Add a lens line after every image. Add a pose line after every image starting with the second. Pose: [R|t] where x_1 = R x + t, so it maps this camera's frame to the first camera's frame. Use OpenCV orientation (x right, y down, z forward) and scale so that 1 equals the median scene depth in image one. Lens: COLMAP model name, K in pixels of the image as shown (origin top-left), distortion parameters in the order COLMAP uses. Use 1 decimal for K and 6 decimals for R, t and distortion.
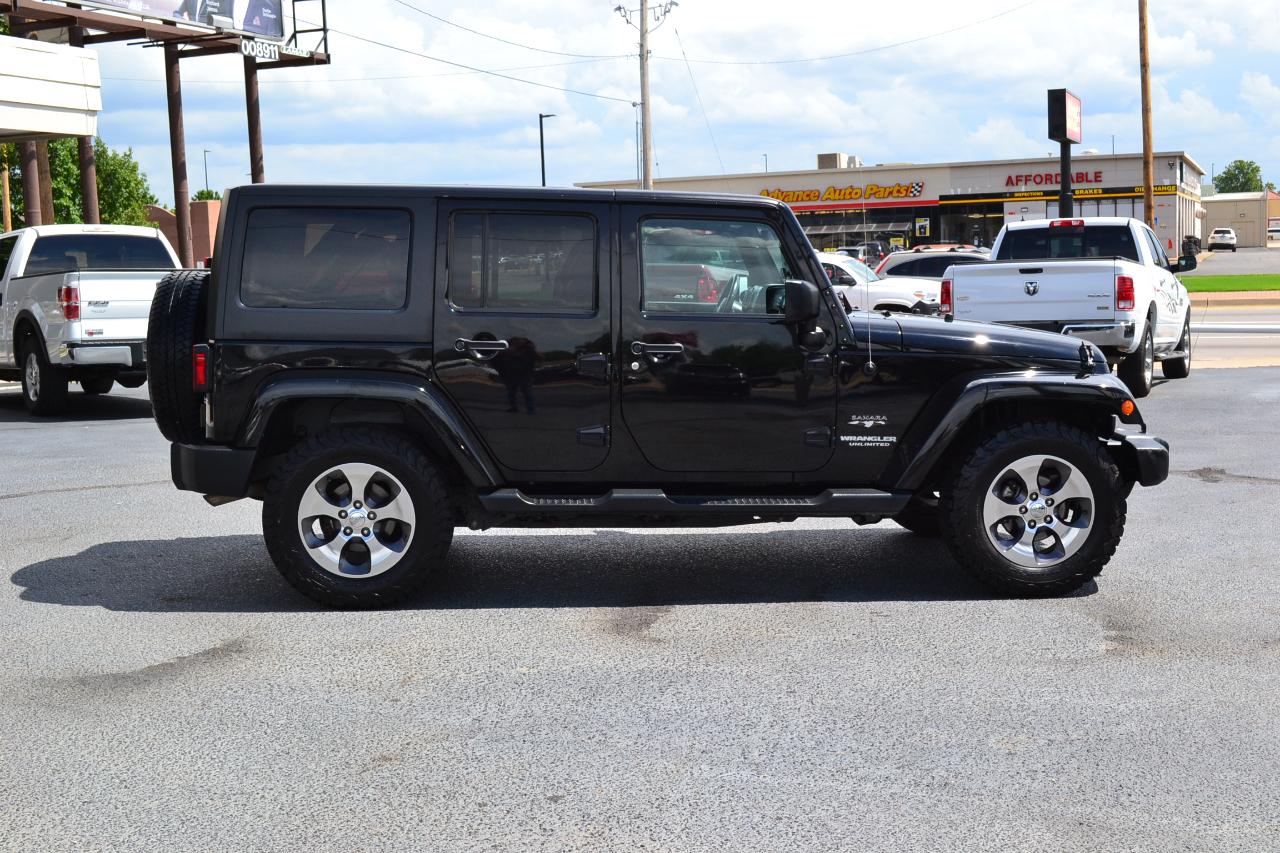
lens RADIAL K [[1577.9, 0, 629.1], [0, 1577.9, 430.9], [0, 0, 1]] dist [-0.046309, 0.007884]
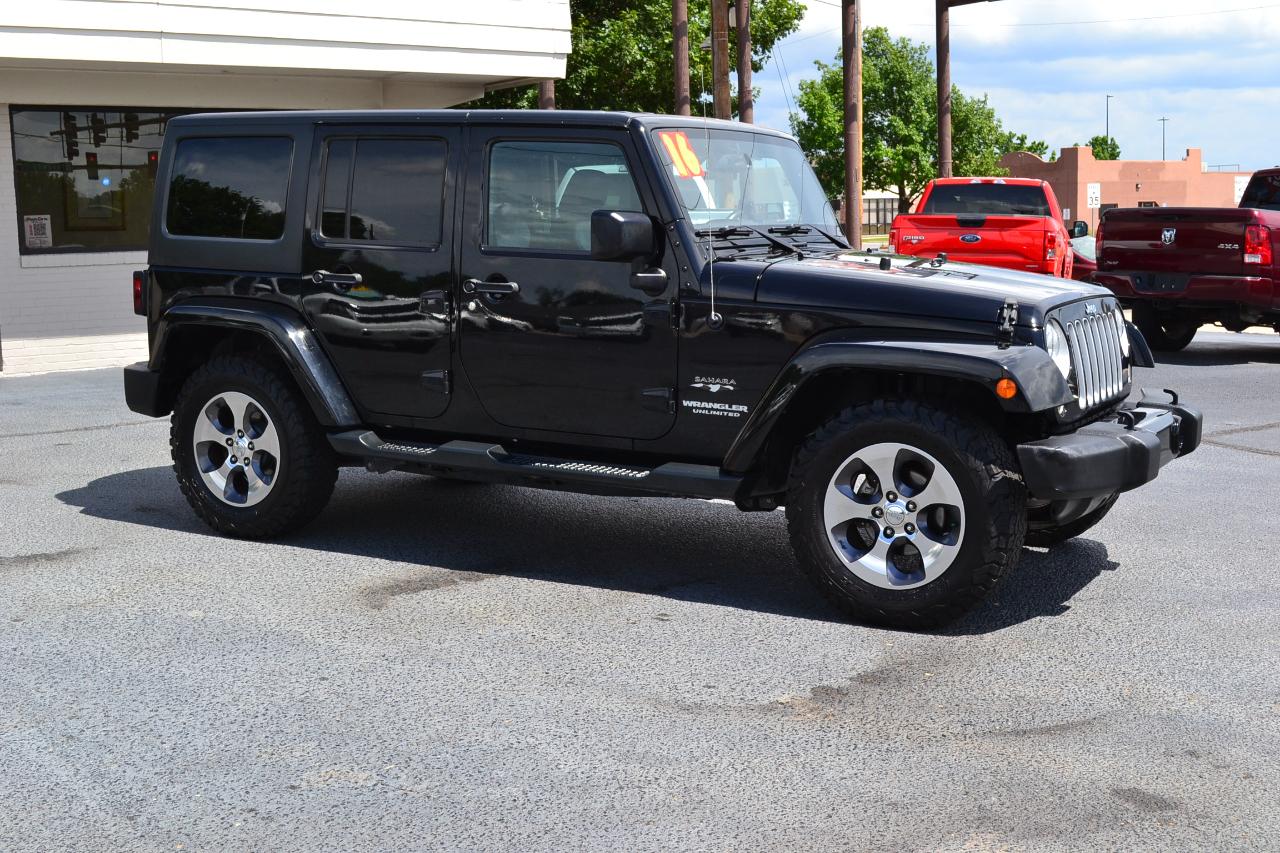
lens RADIAL K [[1577.9, 0, 629.1], [0, 1577.9, 430.9], [0, 0, 1]] dist [-0.046309, 0.007884]
pose [[0.837298, 0.081036, -0.540708, 0.565911], [-0.063379, 0.996674, 0.051227, -0.021620], [0.543061, -0.008623, 0.839649, 0.287895]]
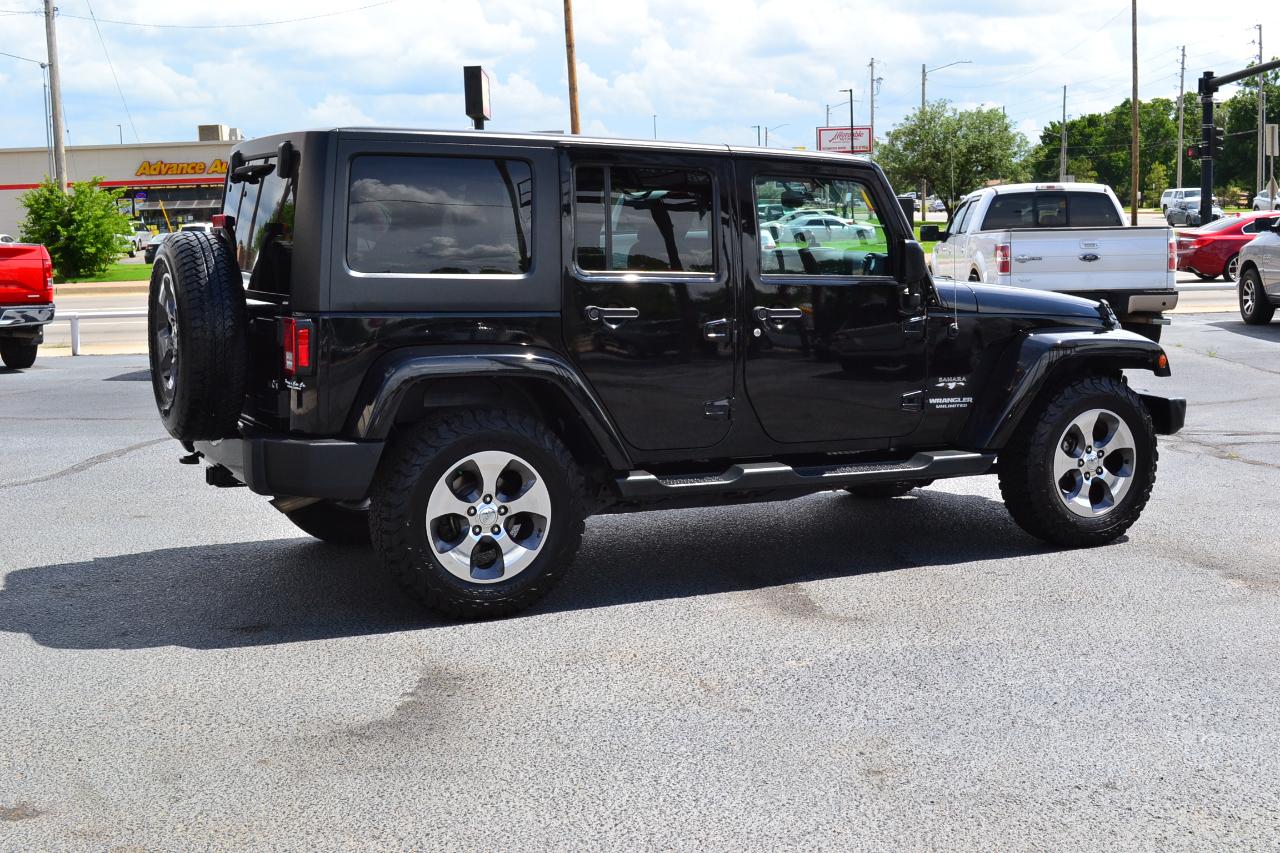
lens RADIAL K [[1577.9, 0, 629.1], [0, 1577.9, 430.9], [0, 0, 1]] dist [-0.046309, 0.007884]
pose [[0.916805, -0.047478, 0.396504, -0.436133], [0.041525, 0.998859, 0.023591, -0.007797], [-0.397171, -0.005164, 0.917730, 0.166846]]
